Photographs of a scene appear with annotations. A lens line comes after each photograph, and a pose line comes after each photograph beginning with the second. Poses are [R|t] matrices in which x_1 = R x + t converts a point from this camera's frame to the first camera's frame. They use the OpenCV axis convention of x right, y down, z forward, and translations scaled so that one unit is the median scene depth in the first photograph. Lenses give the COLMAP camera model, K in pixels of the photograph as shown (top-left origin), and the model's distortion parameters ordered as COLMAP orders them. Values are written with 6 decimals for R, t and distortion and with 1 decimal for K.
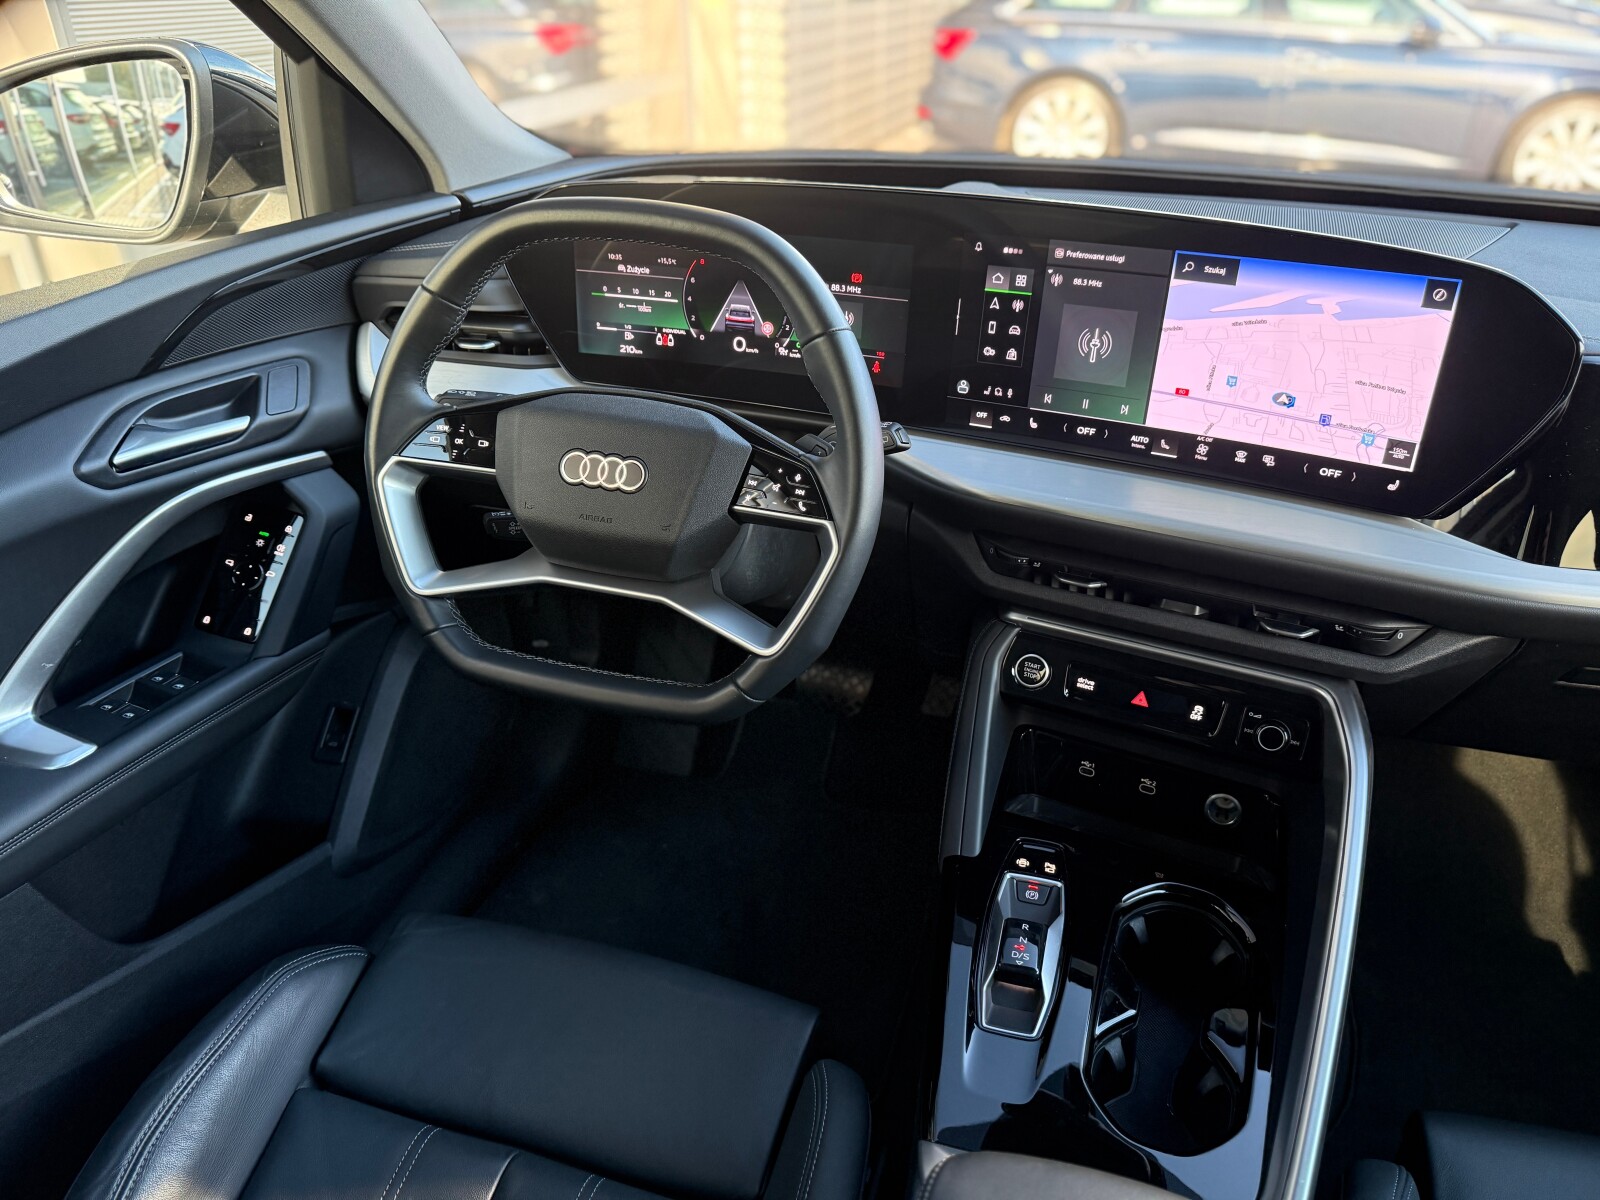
lens RADIAL K [[1139.4, 0, 804.9], [0, 1139.4, 610.8], [0, 0, 1]] dist [0.068751, -0.088404]
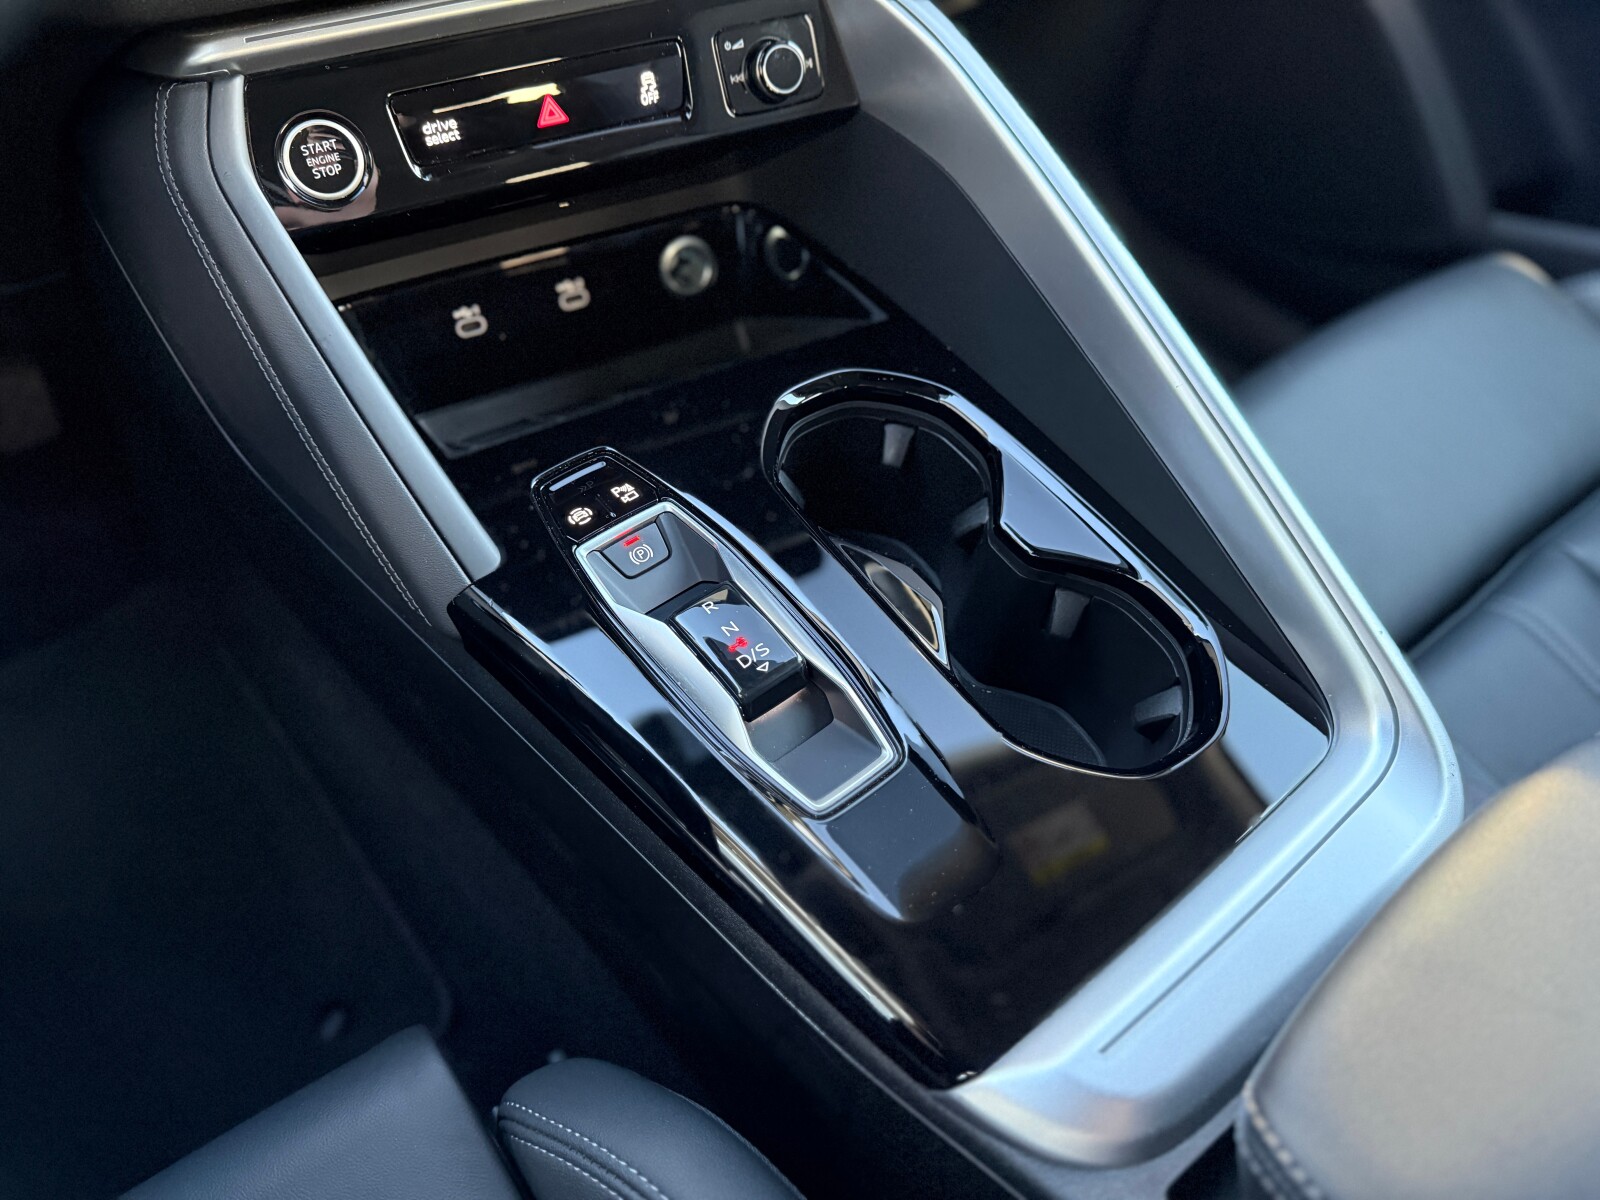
lens RADIAL K [[1139.4, 0, 794.9], [0, 1139.4, 589.1], [0, 0, 1]] dist [0.068751, -0.088404]
pose [[0.558924, -0.611623, 0.559930, -0.052249], [0.382826, 0.789308, 0.480039, 0.041260], [-0.735560, -0.053949, 0.675308, 0.575157]]
